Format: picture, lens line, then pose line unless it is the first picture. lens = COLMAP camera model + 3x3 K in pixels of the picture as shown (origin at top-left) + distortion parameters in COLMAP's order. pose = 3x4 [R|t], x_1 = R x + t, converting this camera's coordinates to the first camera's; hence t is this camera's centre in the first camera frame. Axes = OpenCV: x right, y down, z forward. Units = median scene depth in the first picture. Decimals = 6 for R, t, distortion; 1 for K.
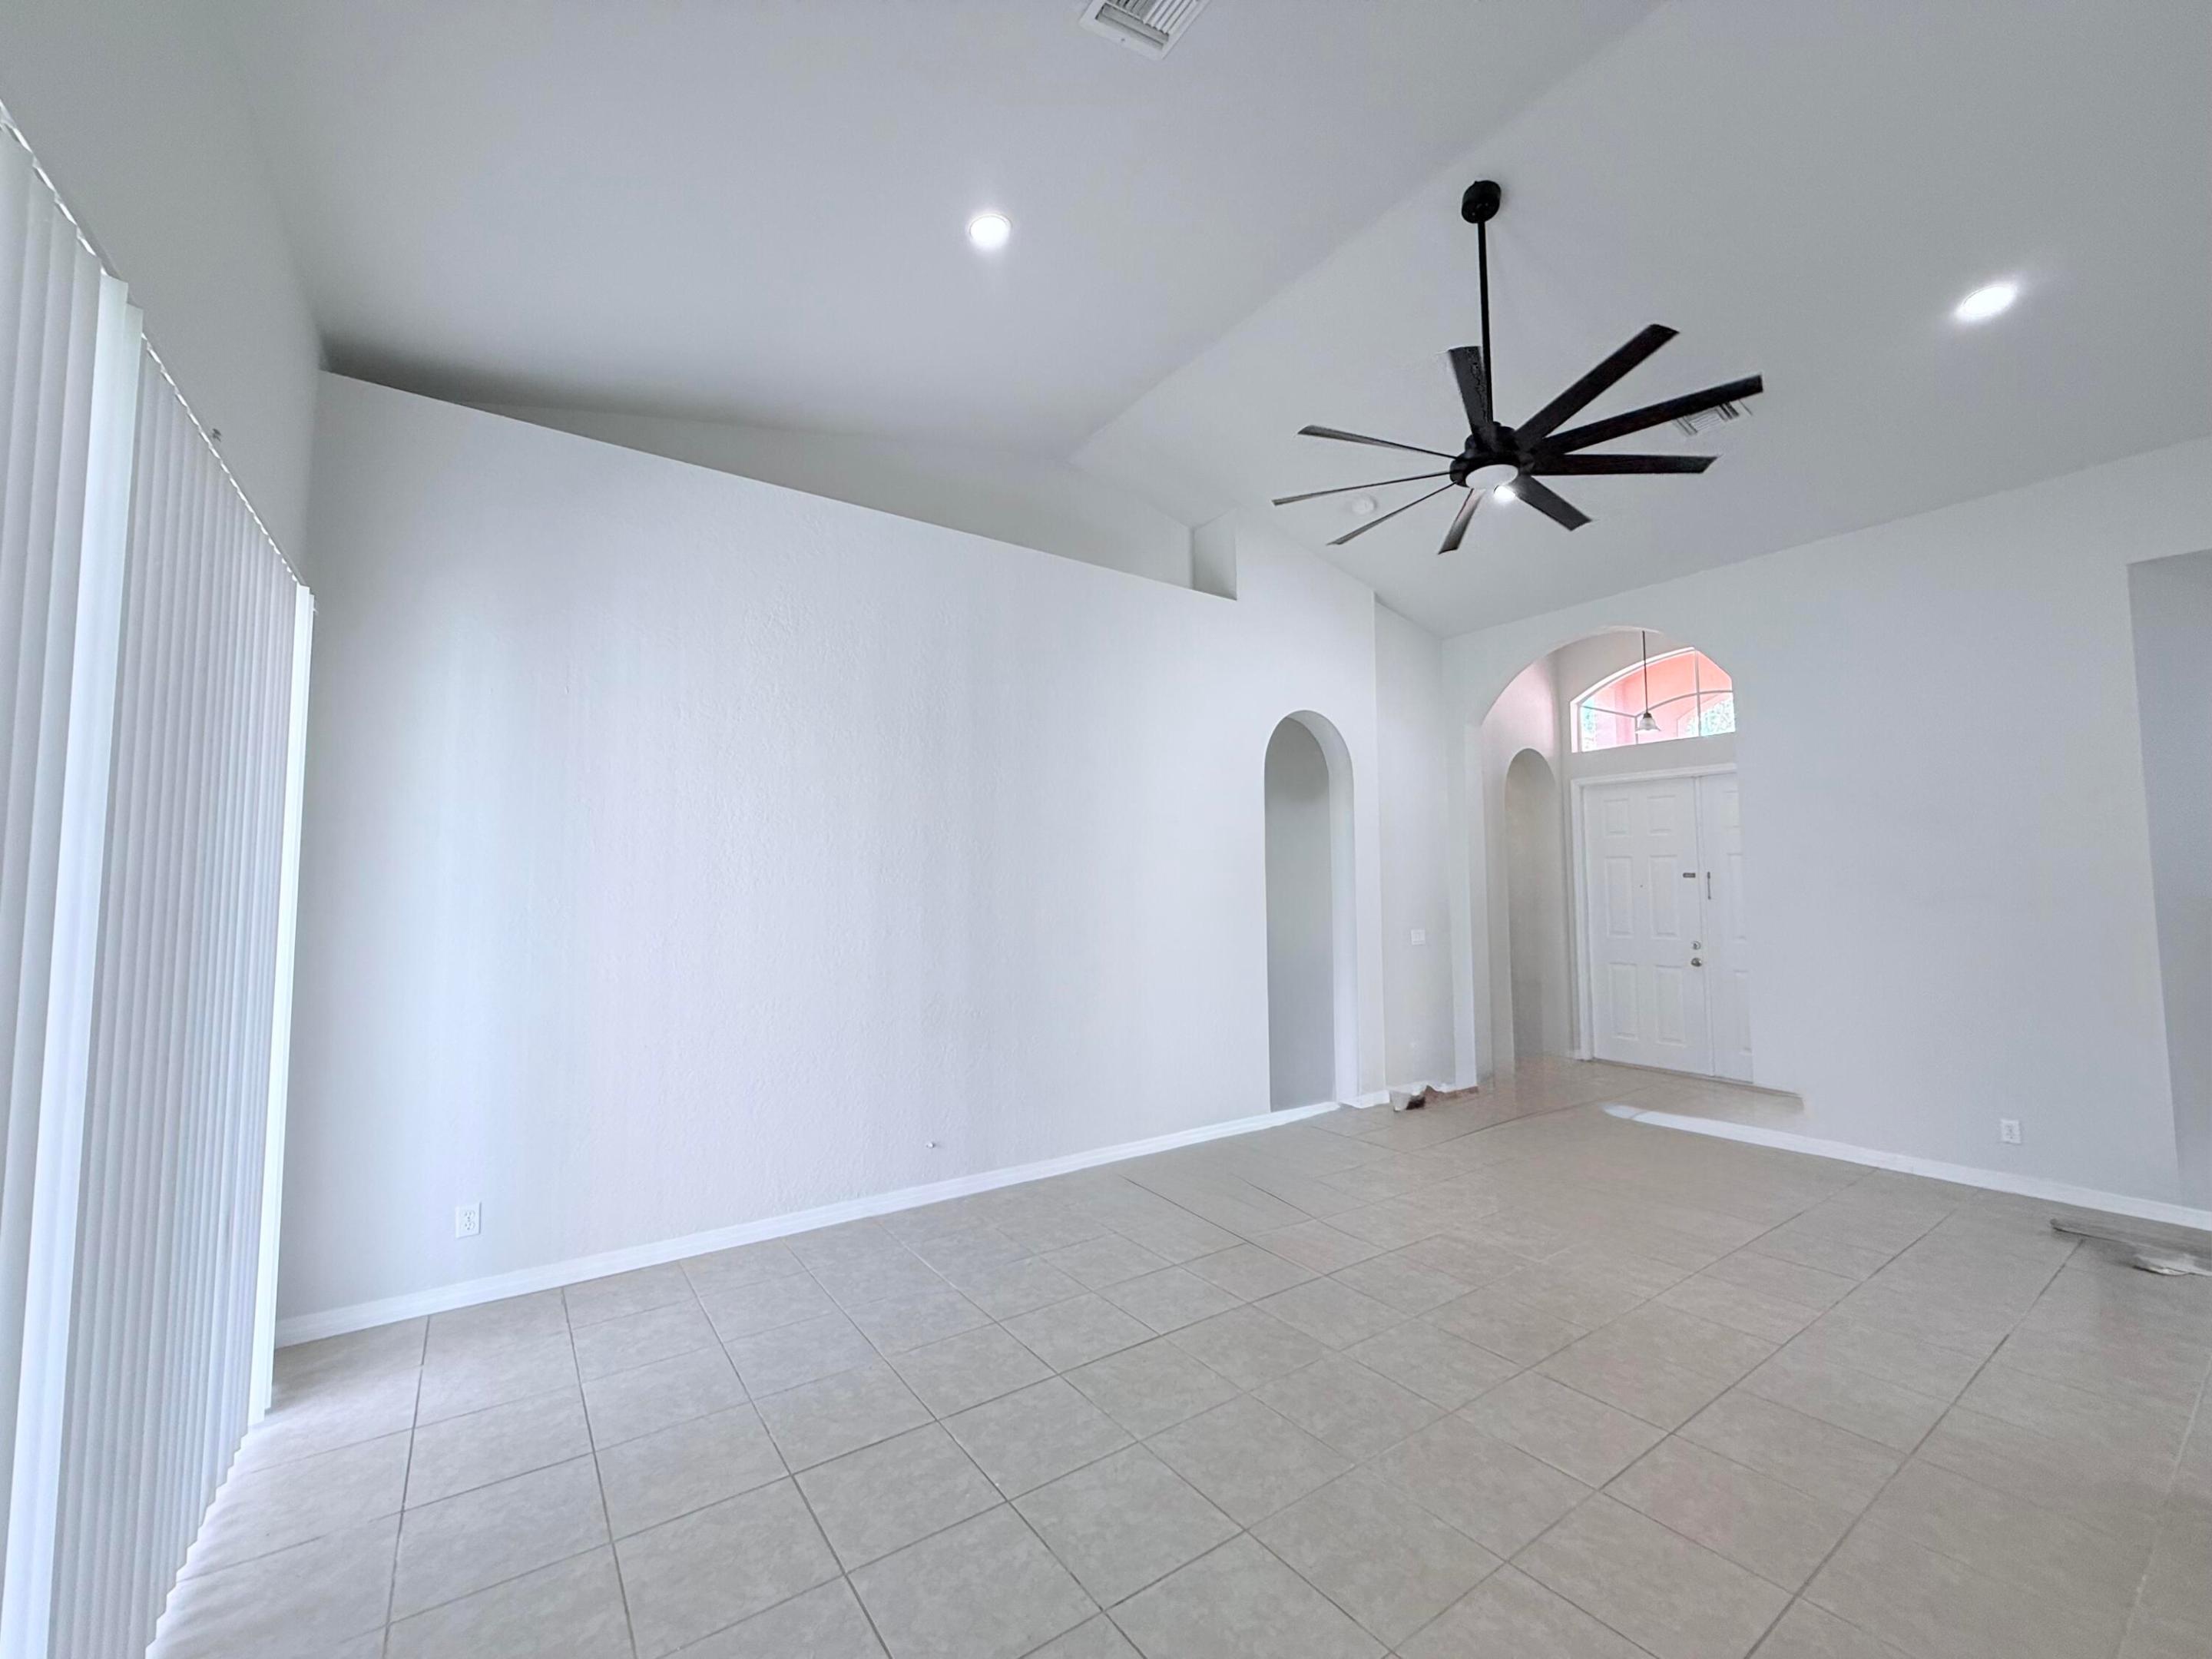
lens RADIAL K [[878.0, 0, 1101.6], [0, 878.0, 837.5], [0, 0, 1]] dist [0.001357, -0.000365]
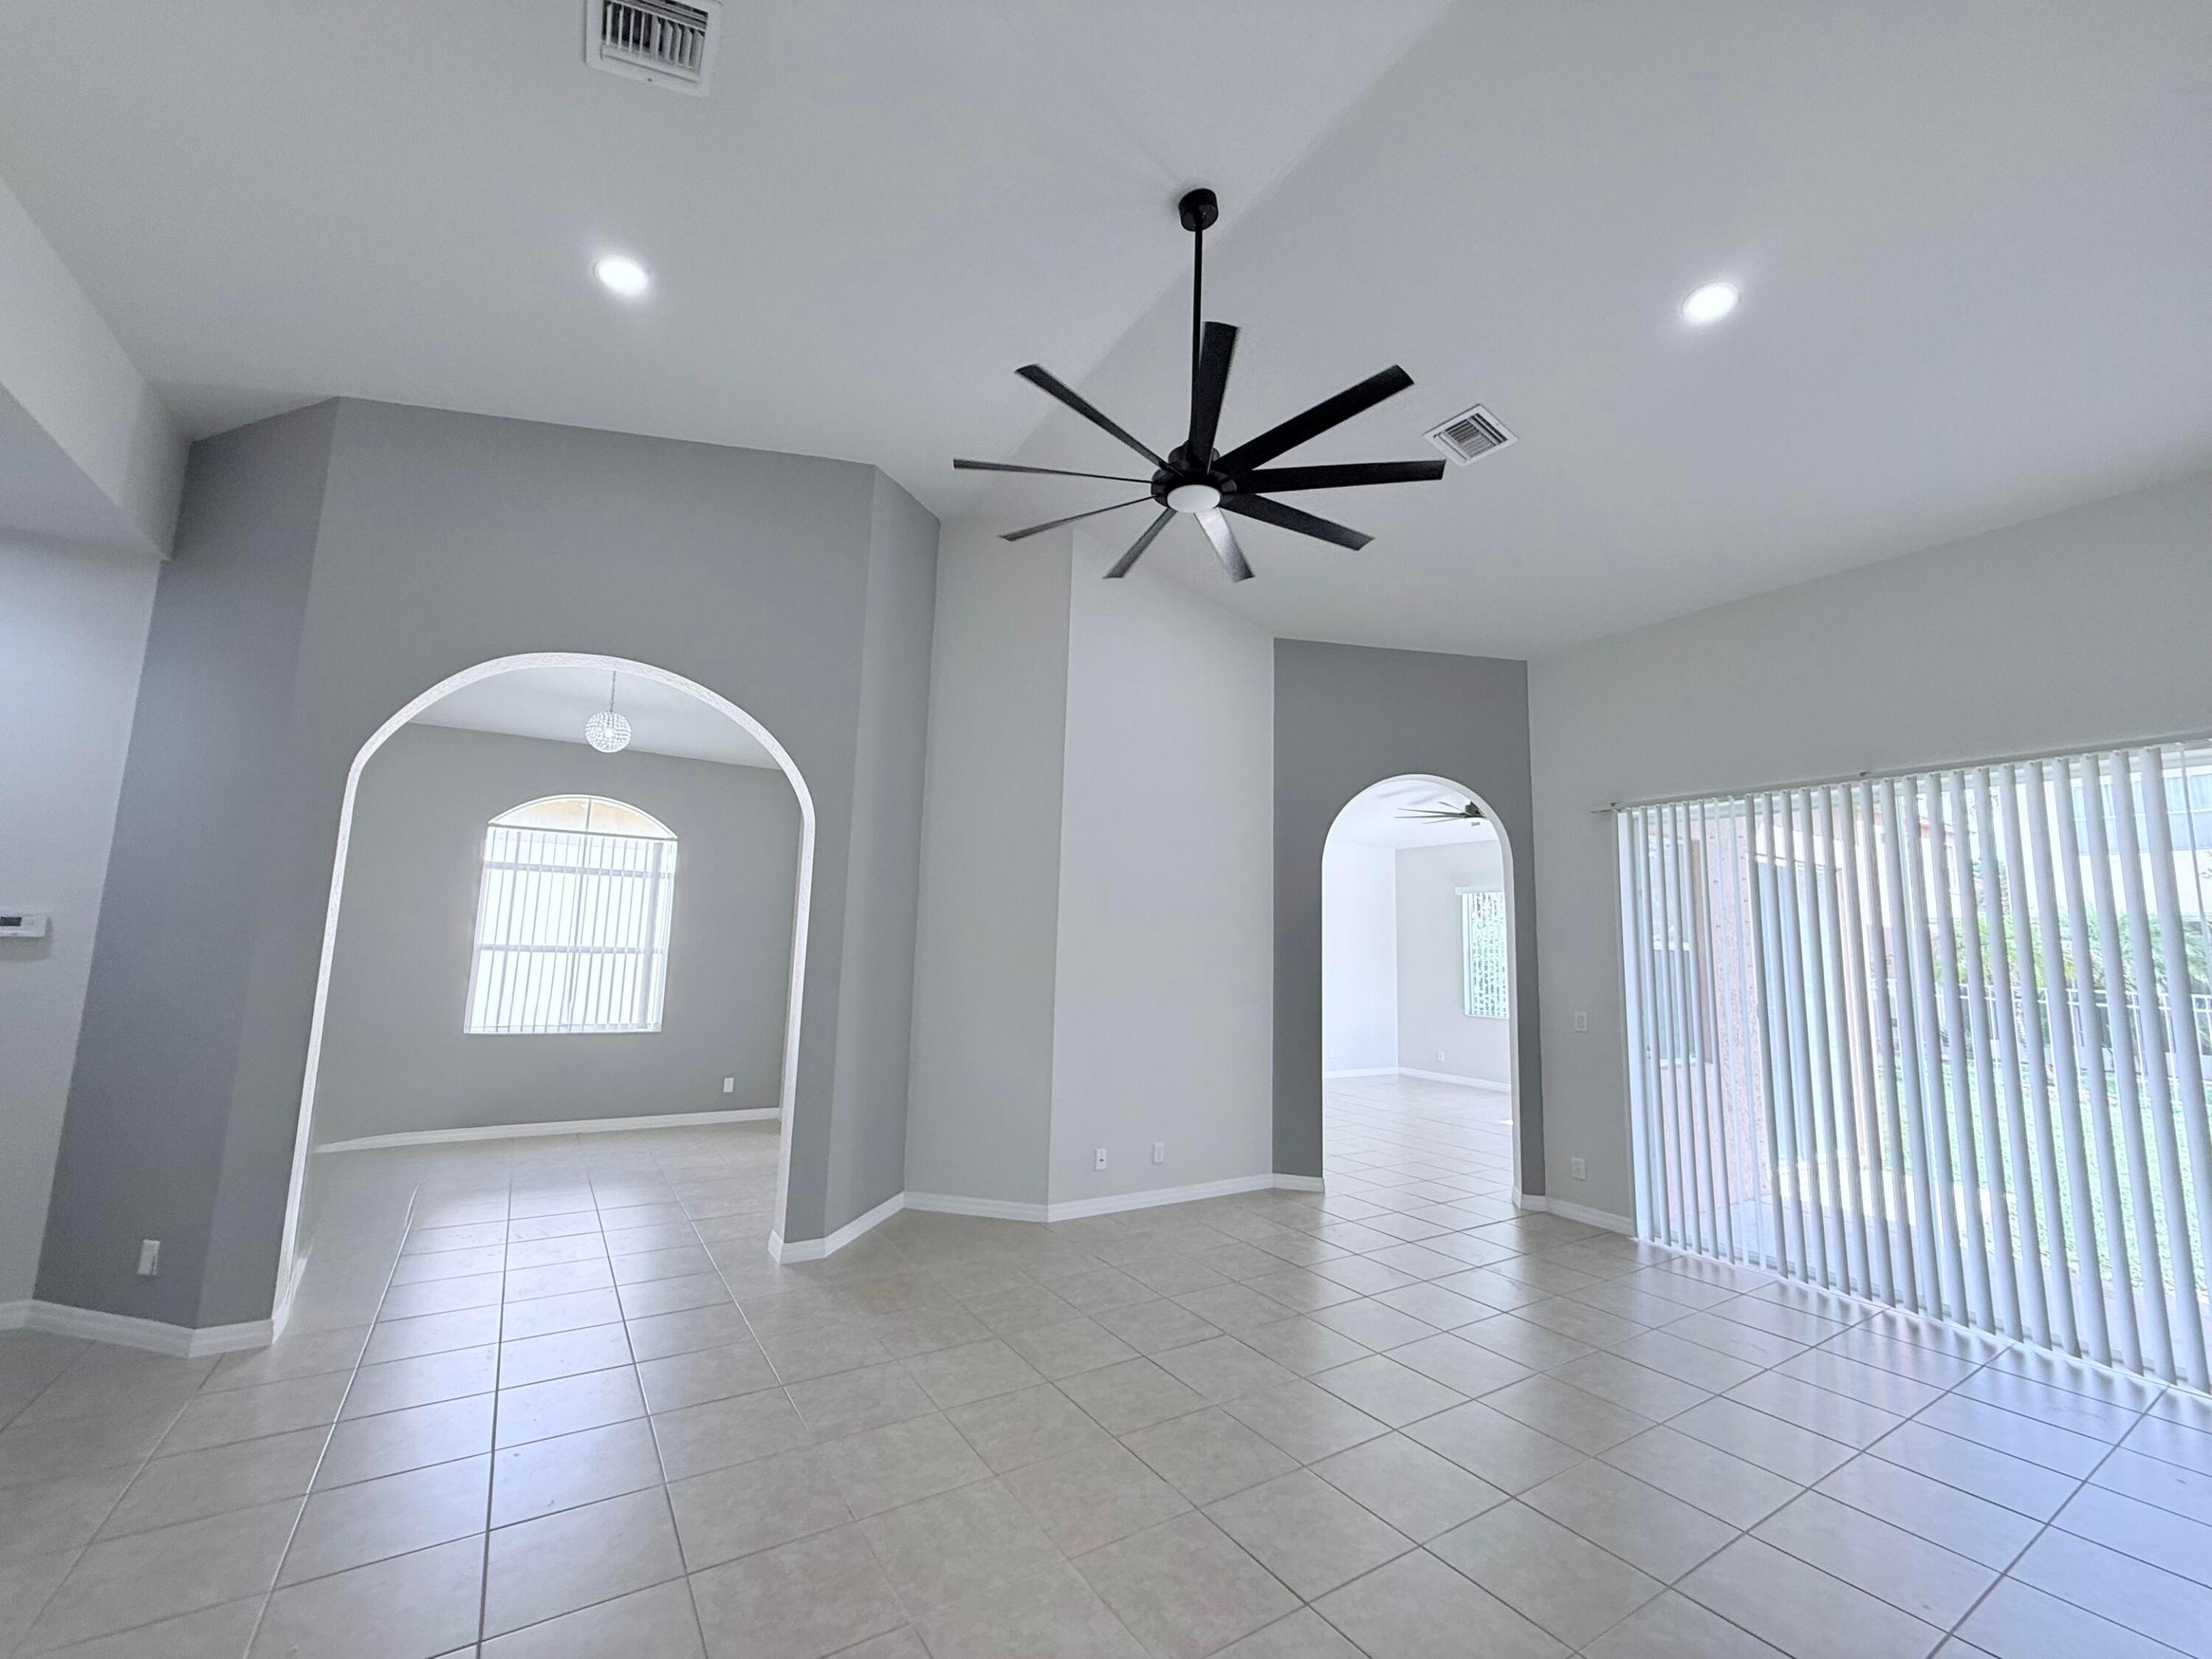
lens RADIAL K [[879.6, 0, 1090.3], [0, 879.6, 834.3], [0, 0, 1]] dist [0.001523, -0.000096]
pose [[-0.998453, -0.018120, 0.052573, 0.611801], [-0.027954, 0.980835, -0.192826, 0.137133], [-0.048071, -0.193998, -0.979824, 2.260864]]
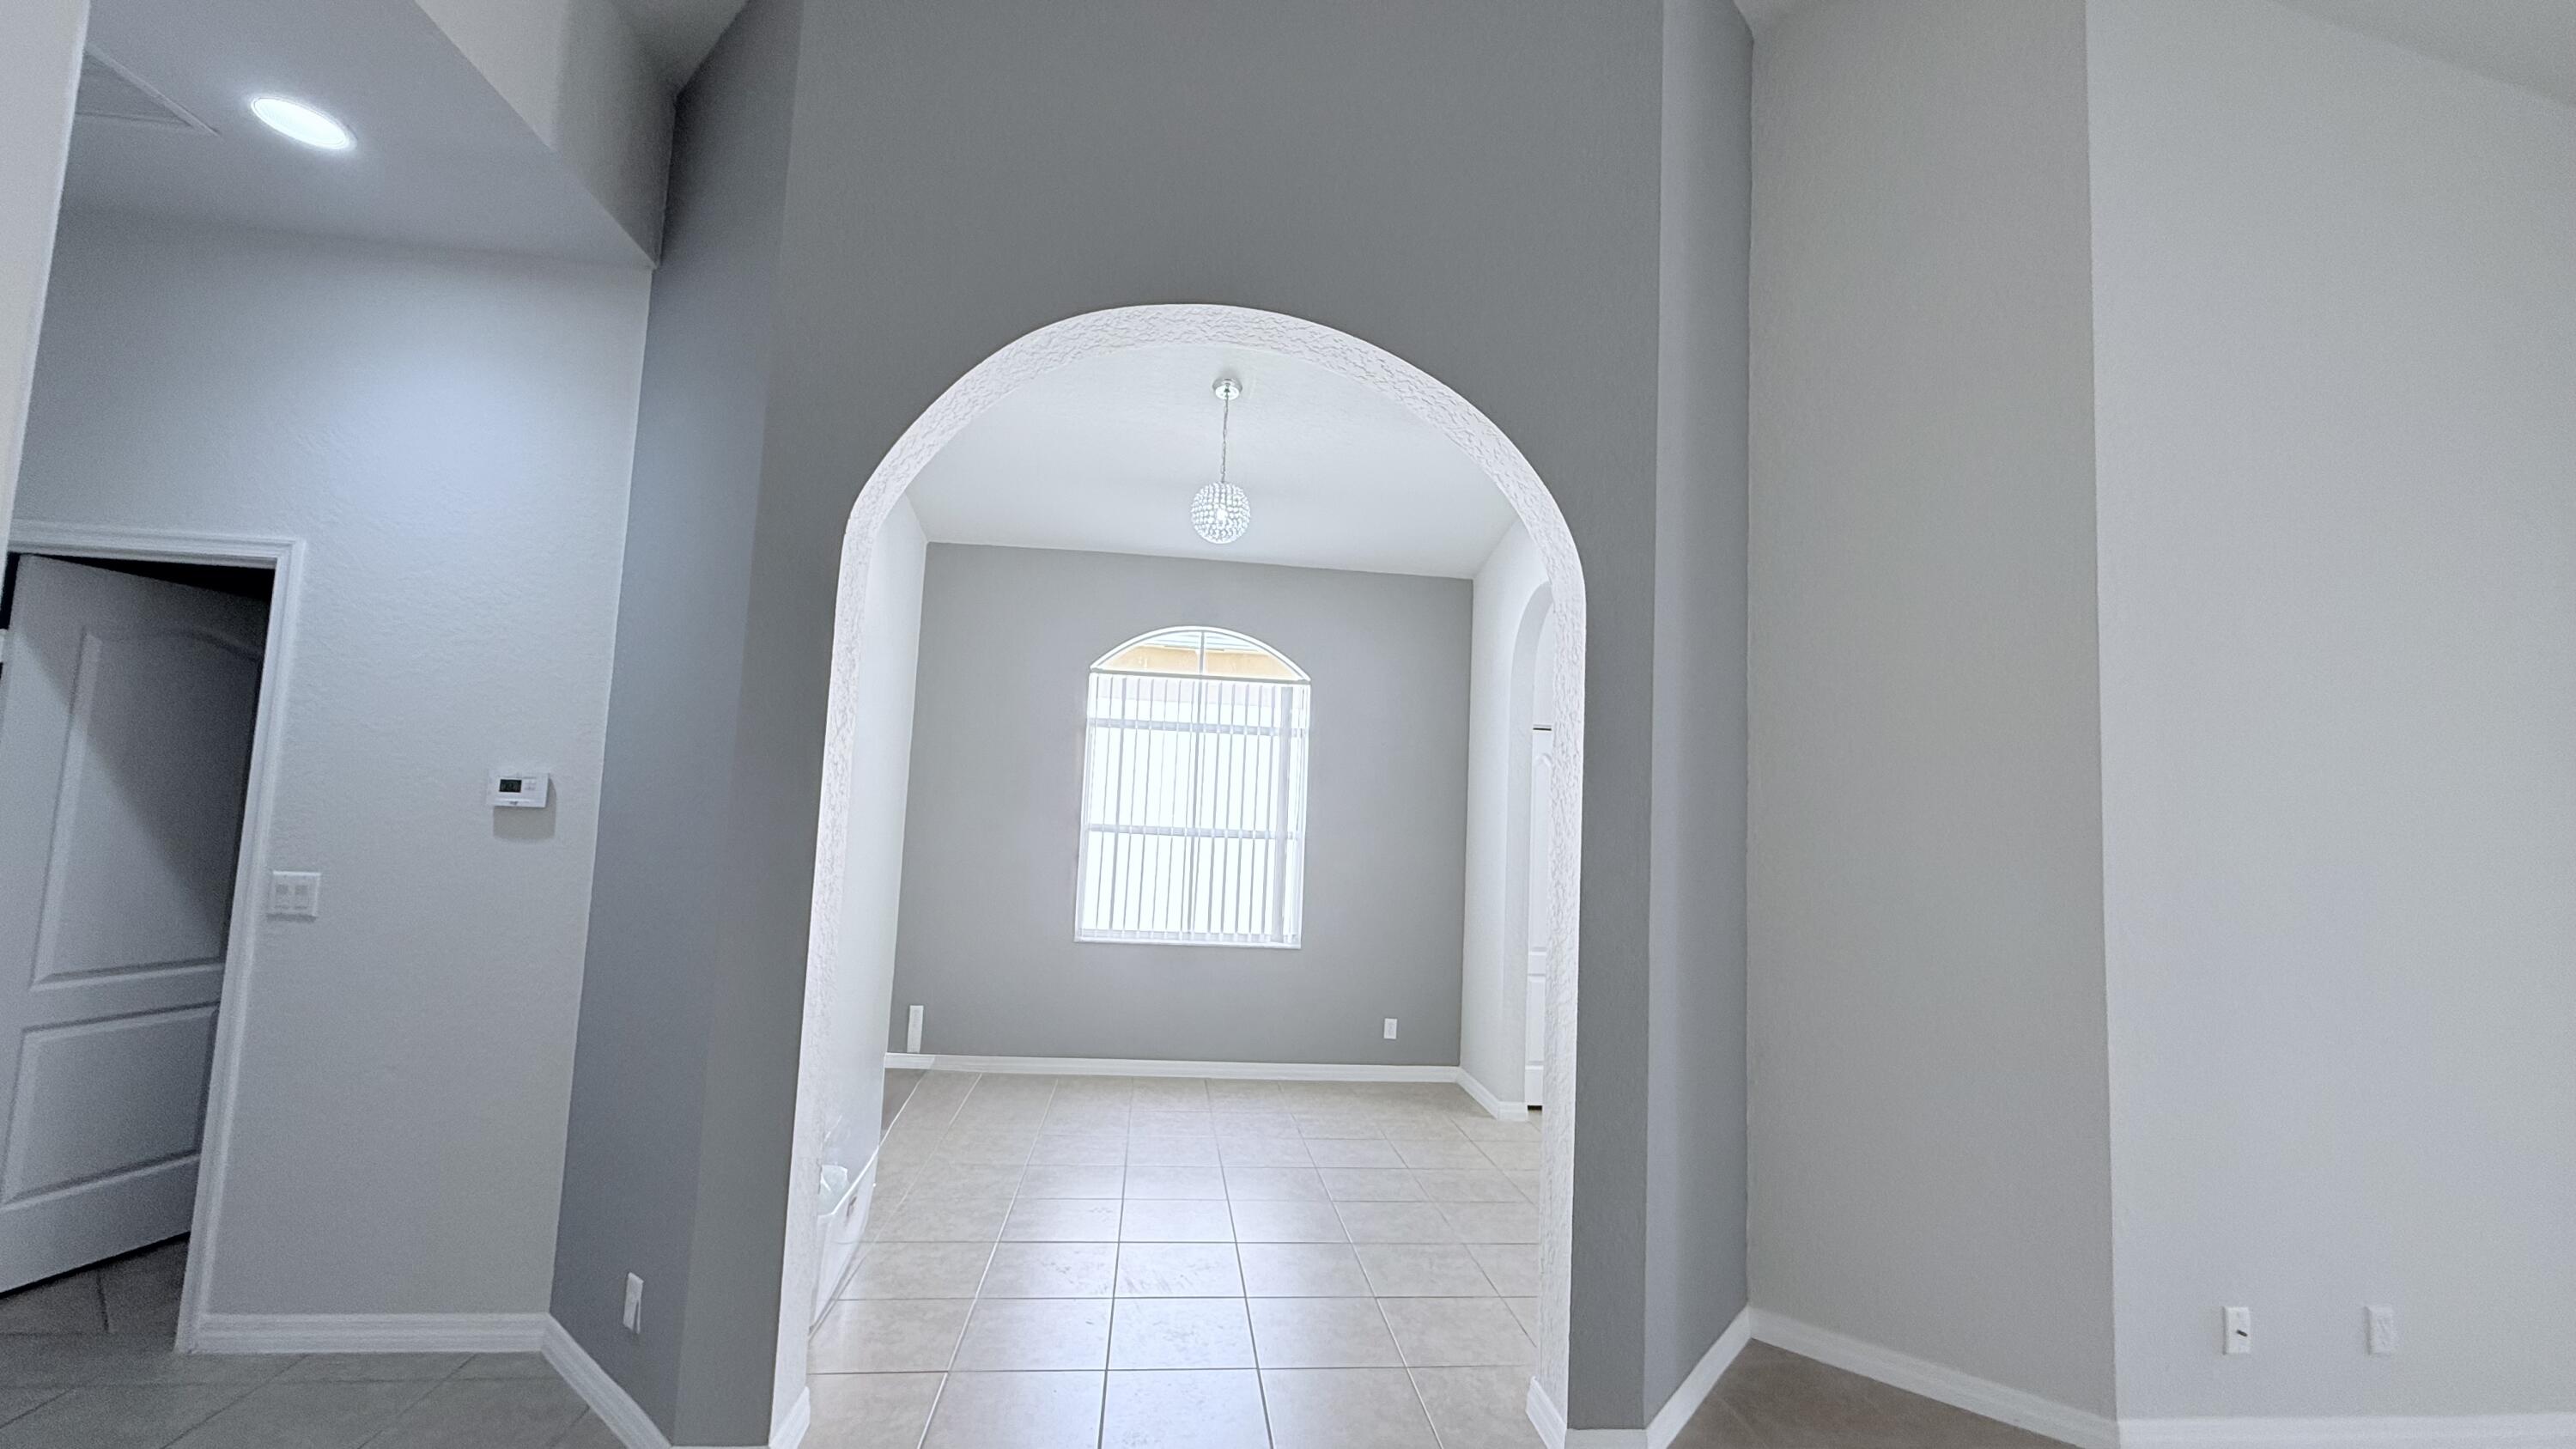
lens RADIAL K [[1028.5, 0, 1279.7], [0, 1028.5, 727.2], [0, 0, 1]] dist [0.000117, -0.000065]
pose [[-0.877398, 0.008024, 0.479696, 1.001554], [-0.070274, 0.986927, -0.145044, 0.098797], [-0.474588, -0.160971, -0.865364, 1.636501]]
